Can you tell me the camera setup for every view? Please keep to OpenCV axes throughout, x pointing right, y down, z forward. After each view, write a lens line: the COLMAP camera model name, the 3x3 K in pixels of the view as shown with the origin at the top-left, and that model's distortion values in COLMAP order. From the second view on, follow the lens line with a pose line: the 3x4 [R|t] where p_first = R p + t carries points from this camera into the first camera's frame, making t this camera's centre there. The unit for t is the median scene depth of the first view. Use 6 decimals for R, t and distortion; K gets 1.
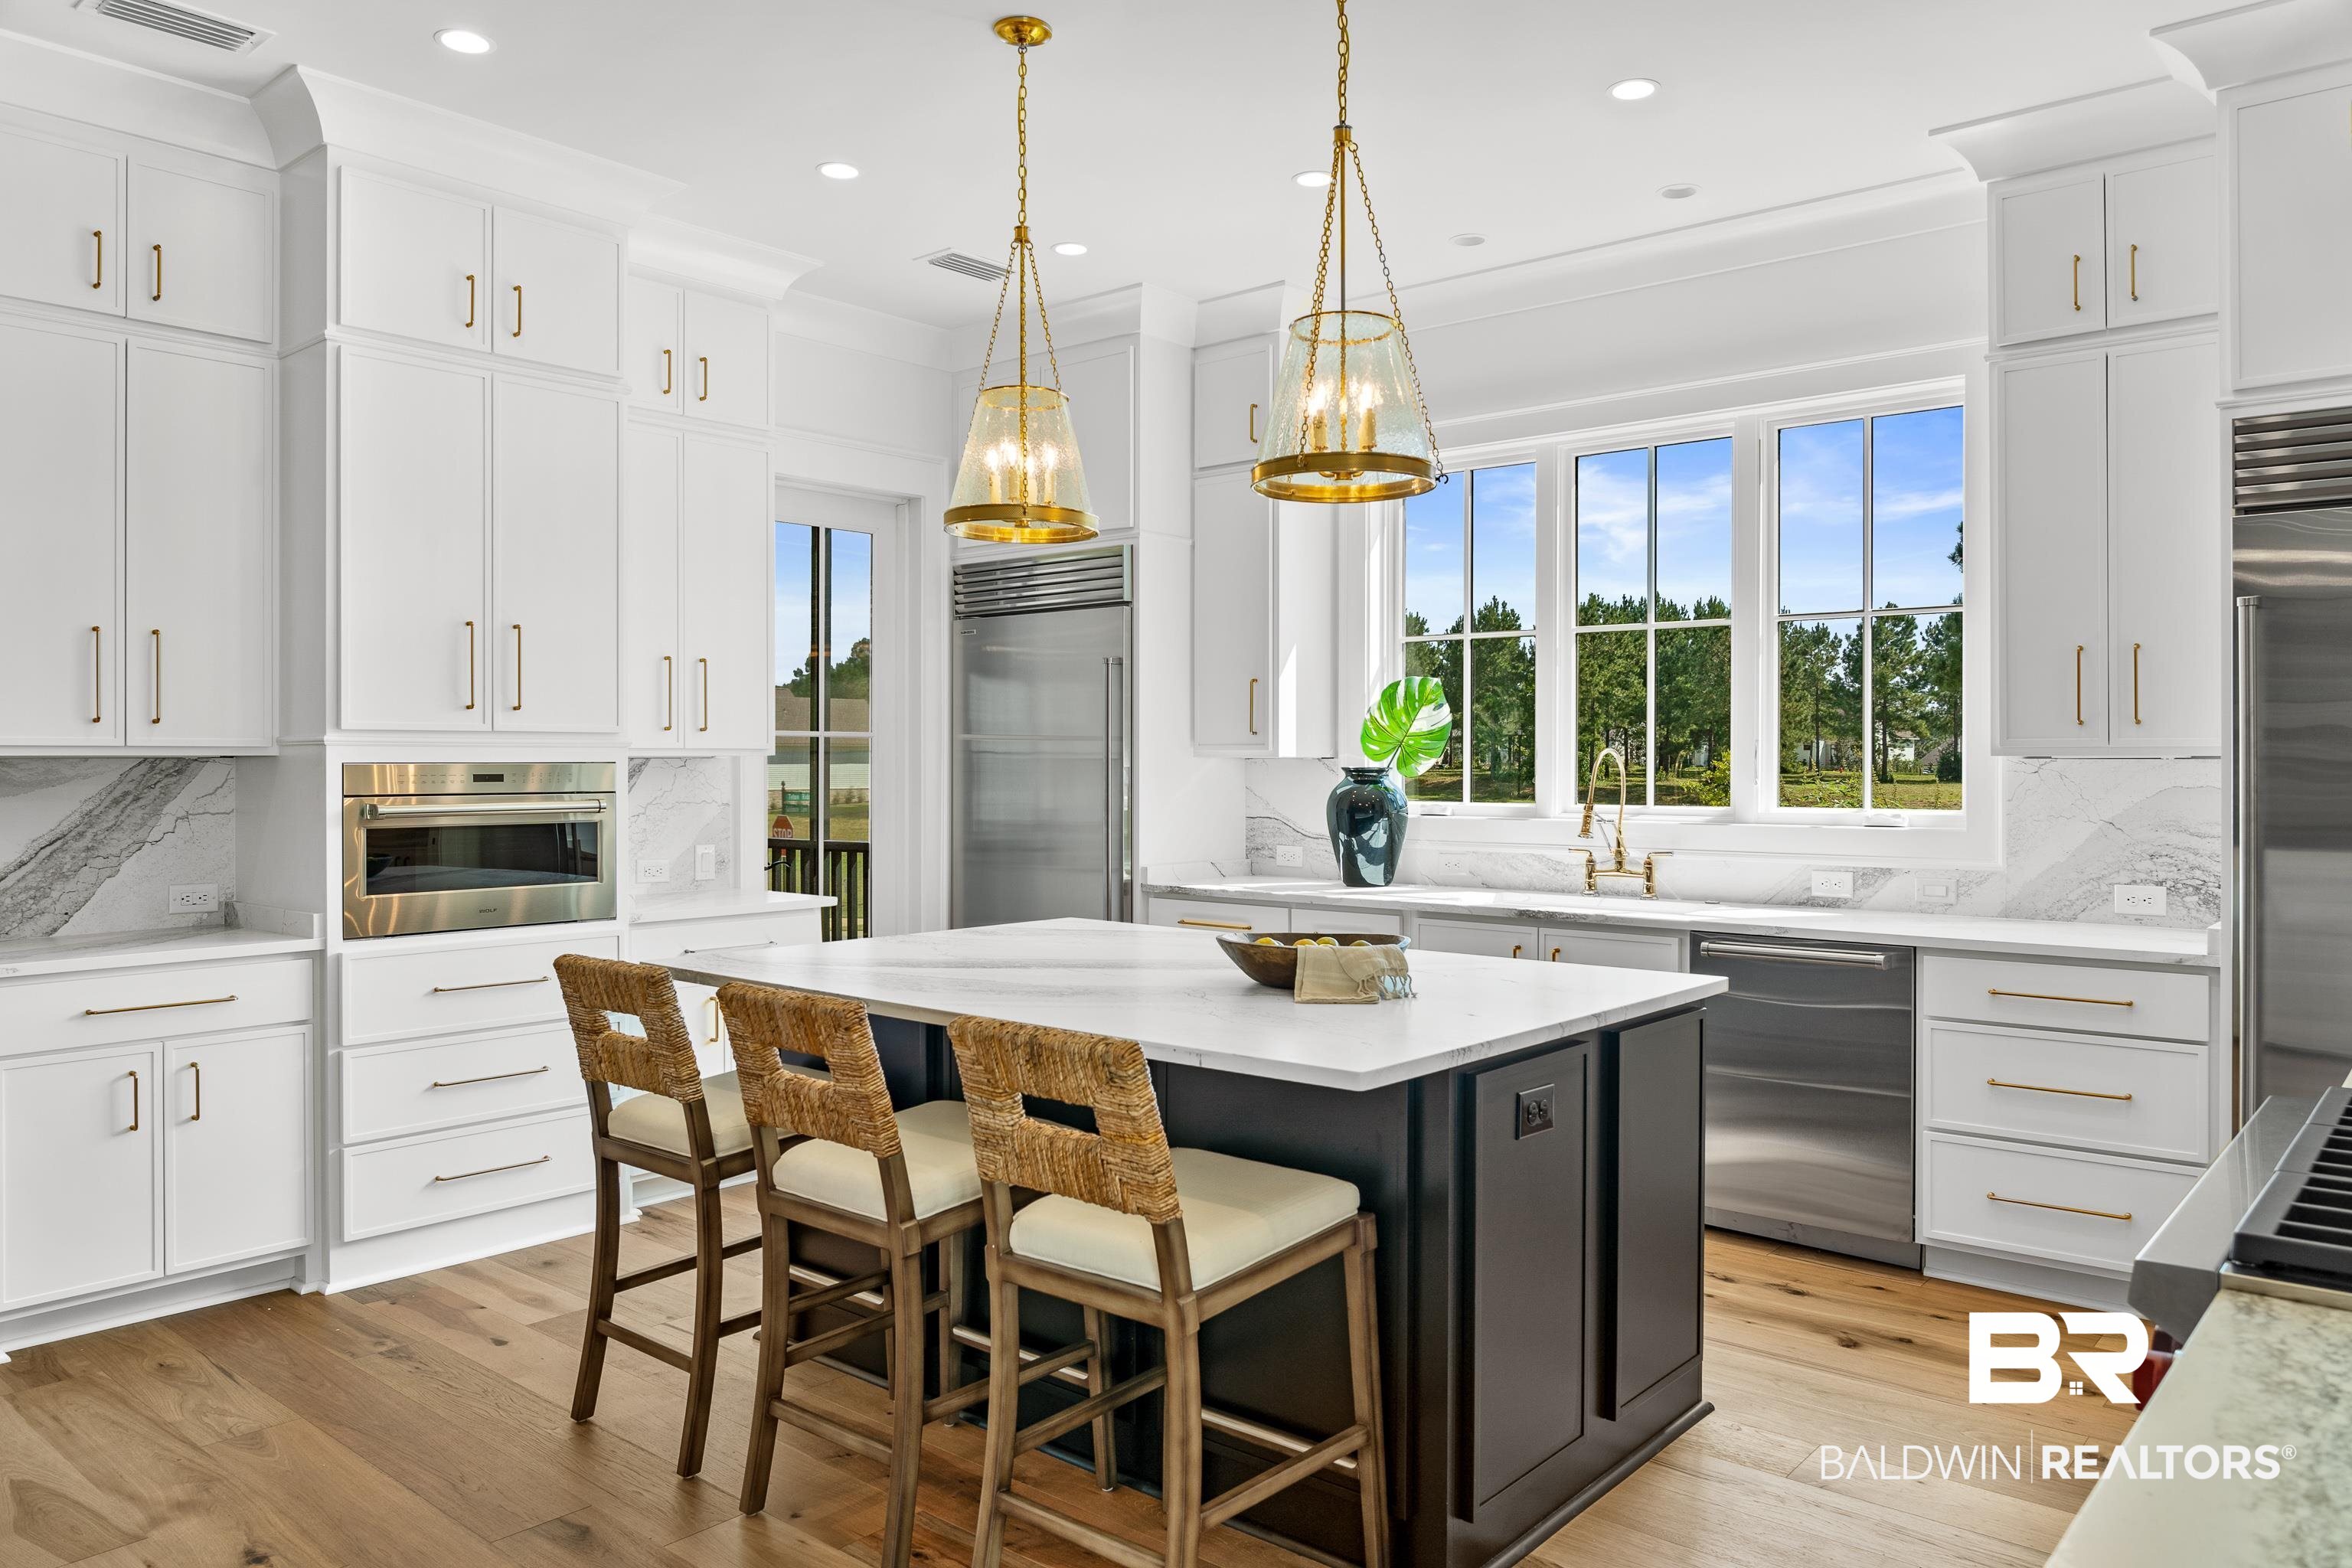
lens RADIAL K [[1612.3, 0, 1178.7], [0, 1612.3, 764.8], [0, 0, 1]] dist [-0.016130, 0.003434]
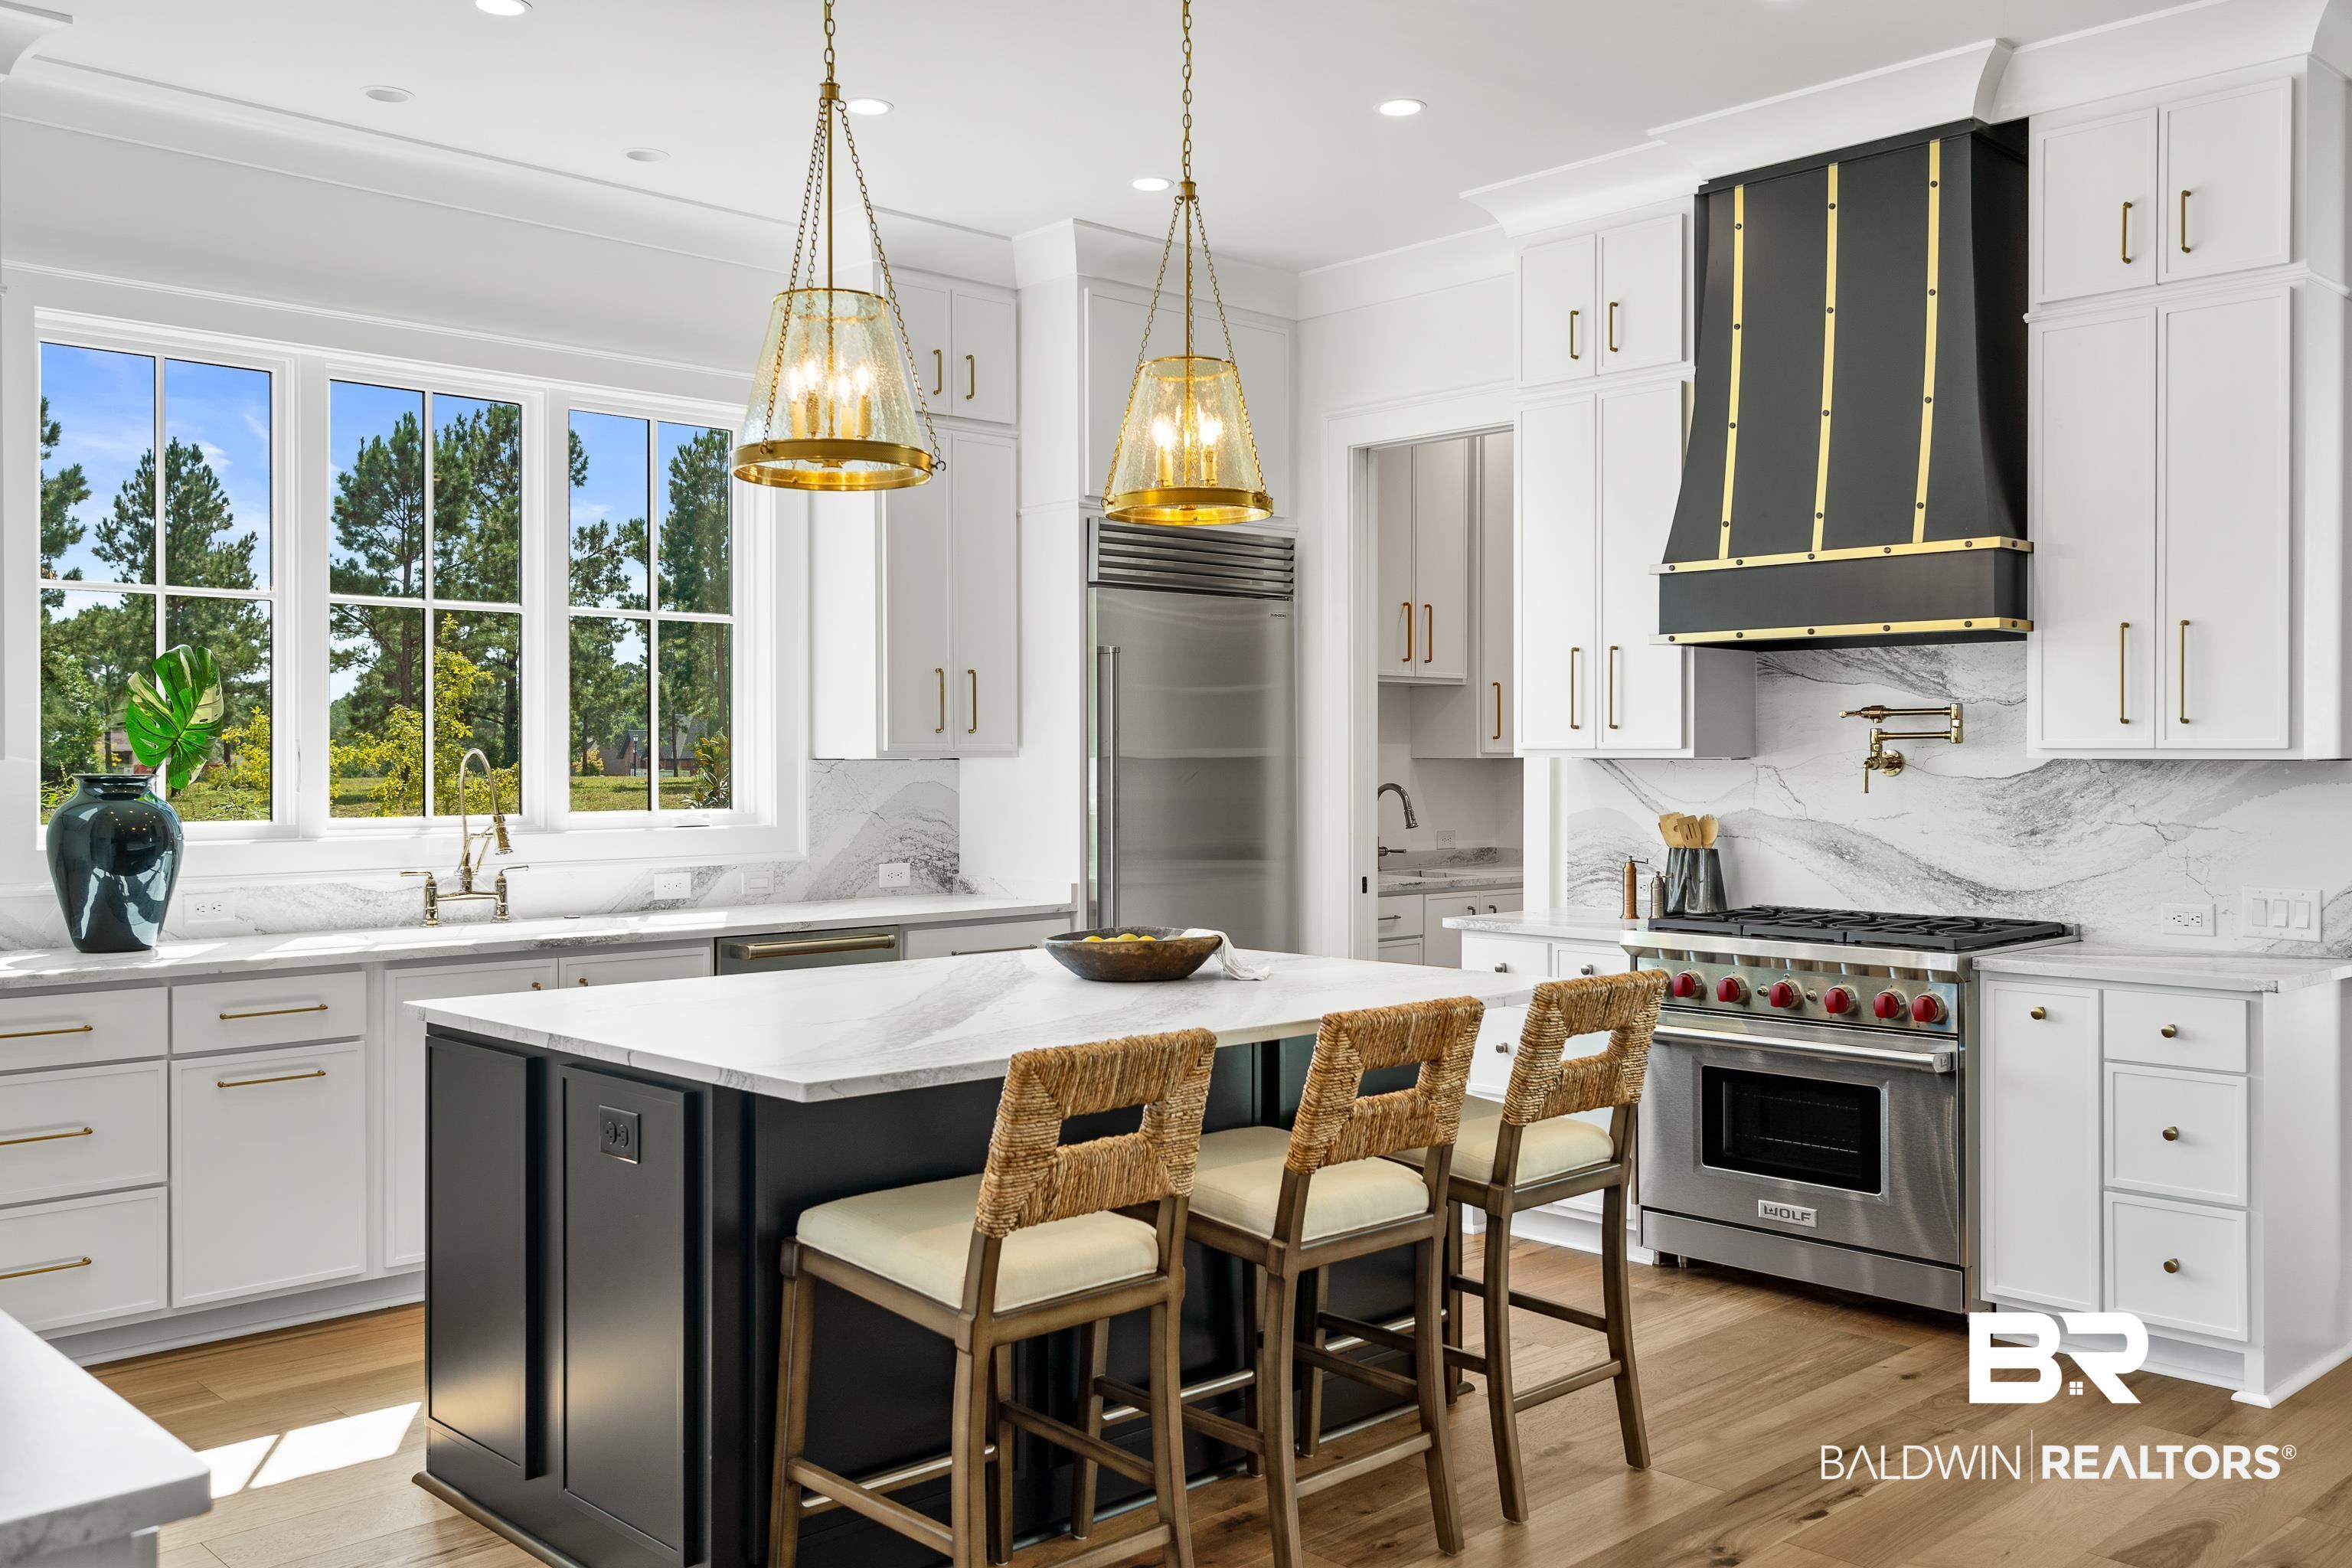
lens RADIAL K [[2021.0, 0, 1188.5], [0, 2021.0, 762.7], [0, 0, 1]] dist [0.021344, -0.000326]
pose [[0.092007, -0.003856, 0.995751, -0.759398], [0.004106, 0.999985, 0.003493, -0.005023], [-0.995750, 0.003768, 0.092021, 0.524894]]
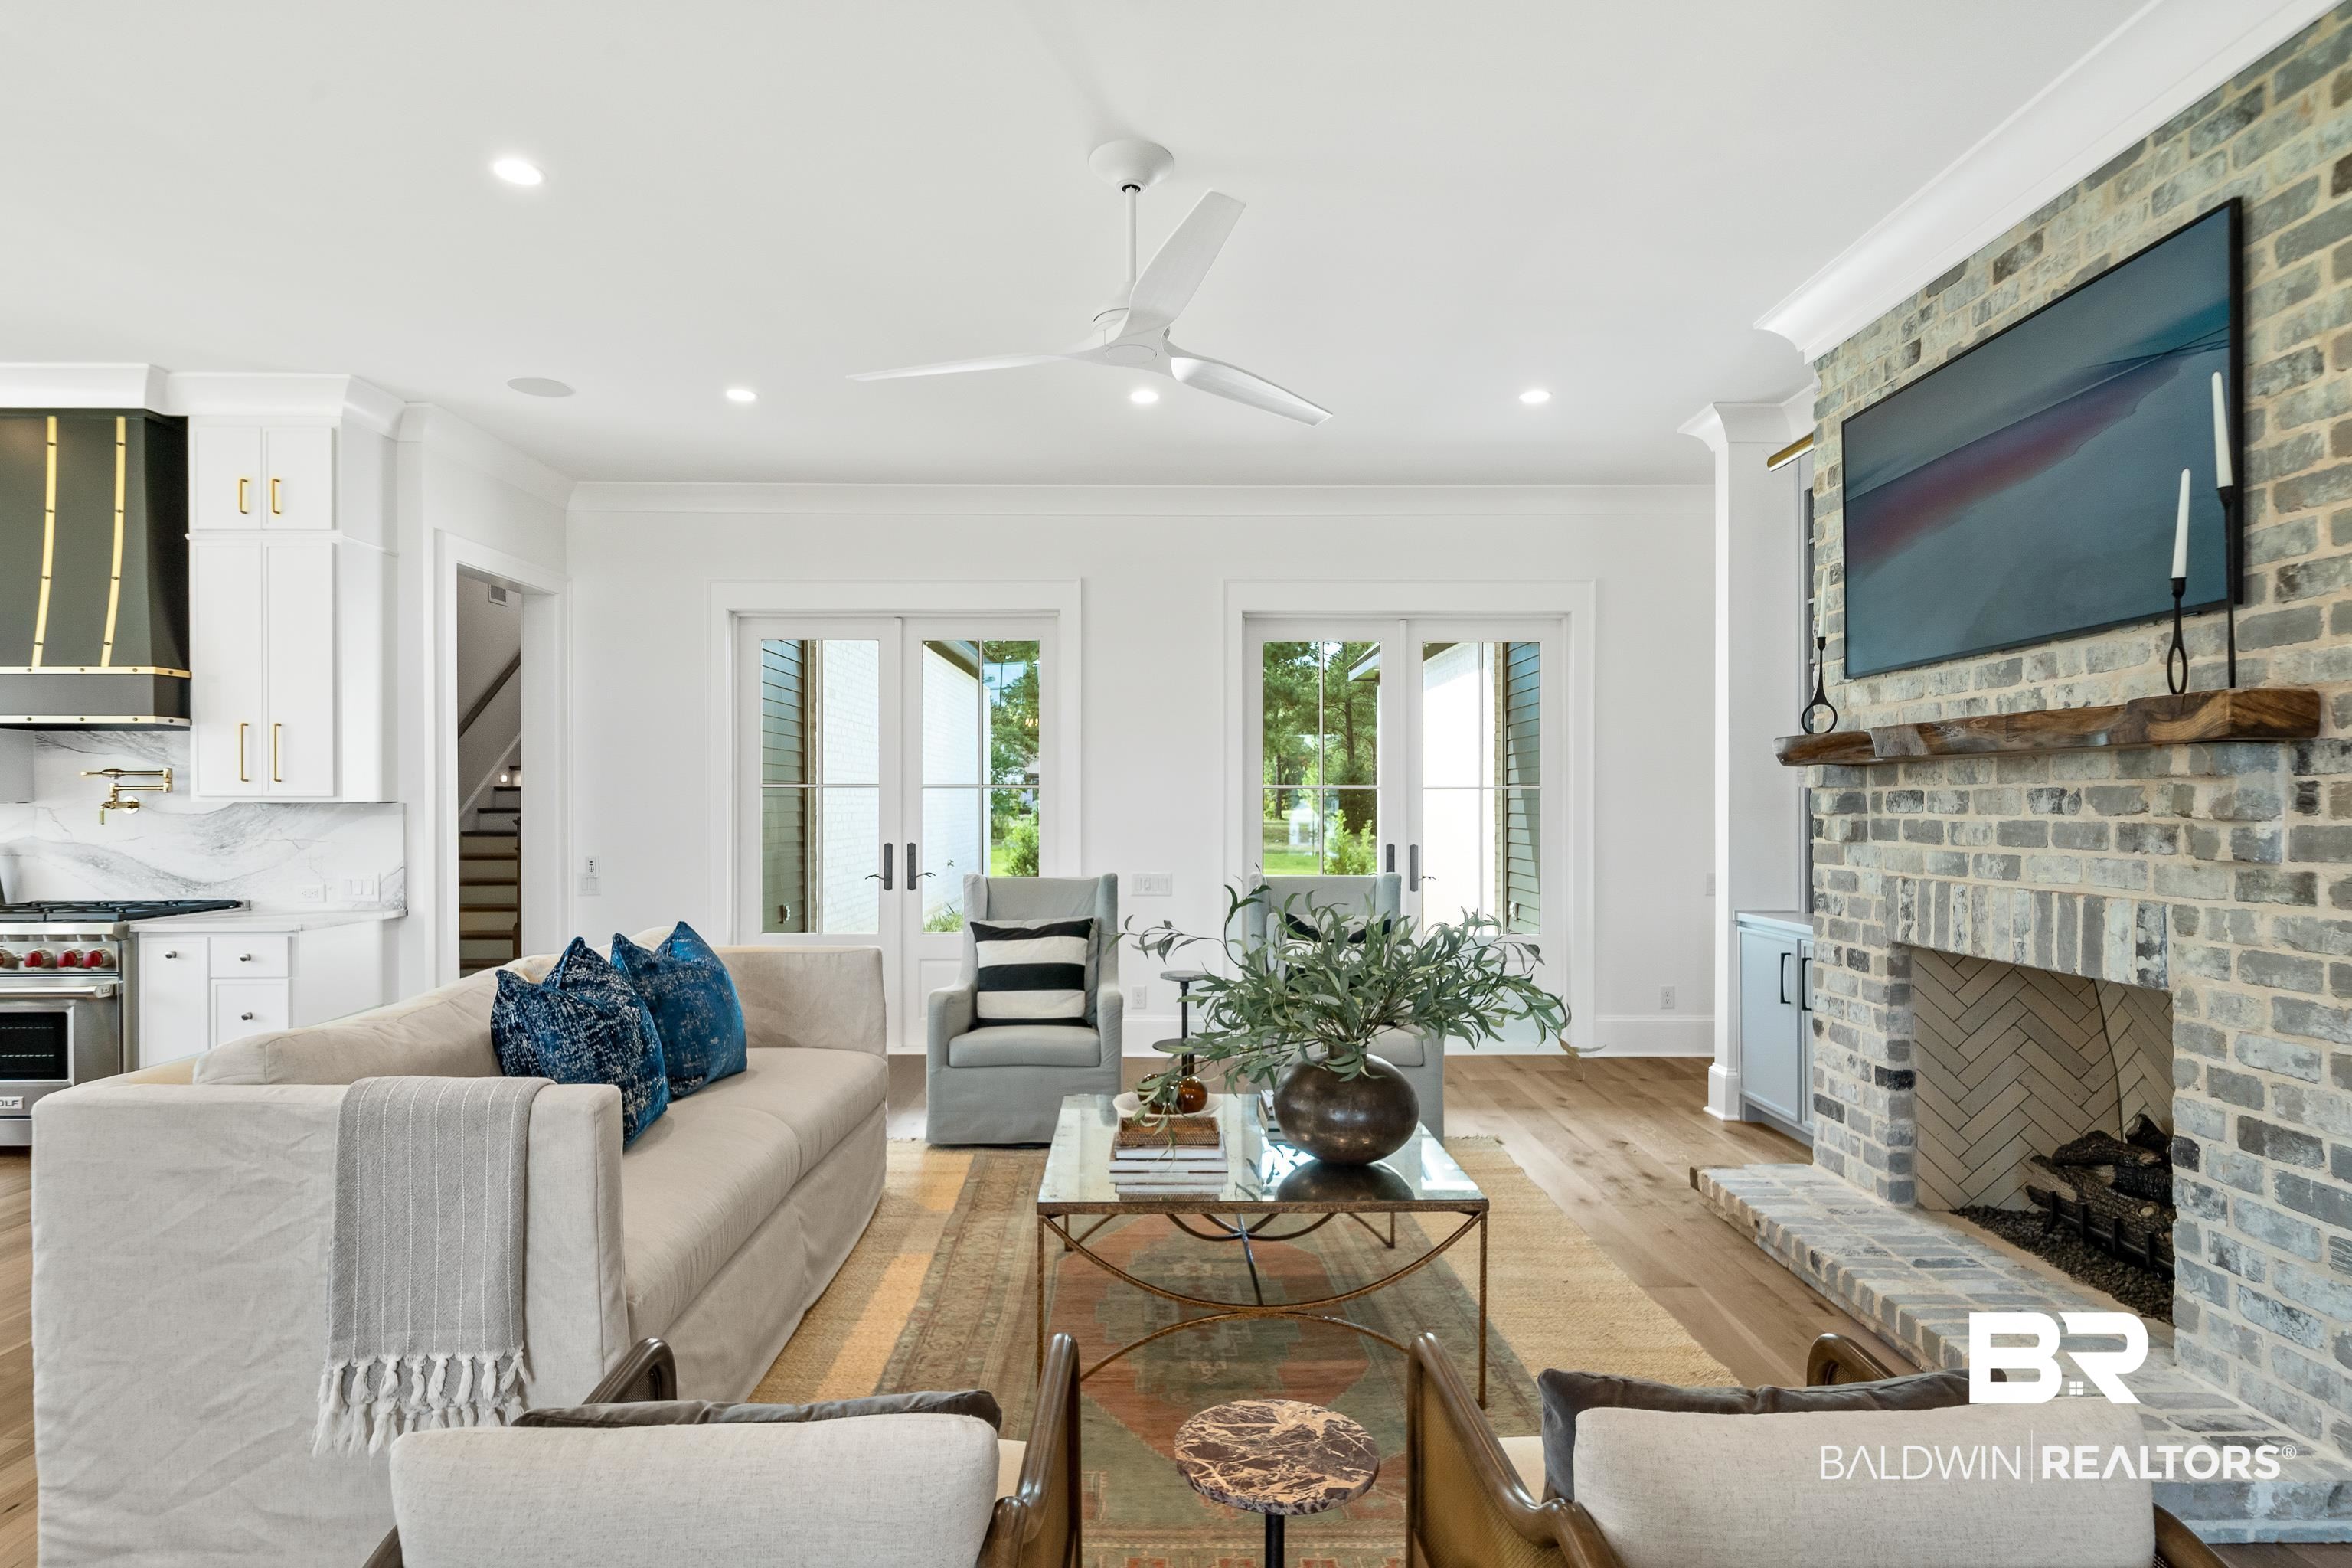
lens RADIAL K [[1223.7, 0, 1172.1], [0, 1223.7, 805.4], [0, 0, 1]] dist [0.002809, -0.000036]
pose [[-0.655612, -0.001336, 0.755097, -0.993572], [0.004187, 0.999977, 0.005405, -0.001426], [-0.755086, 0.006705, -0.655591, 0.272905]]
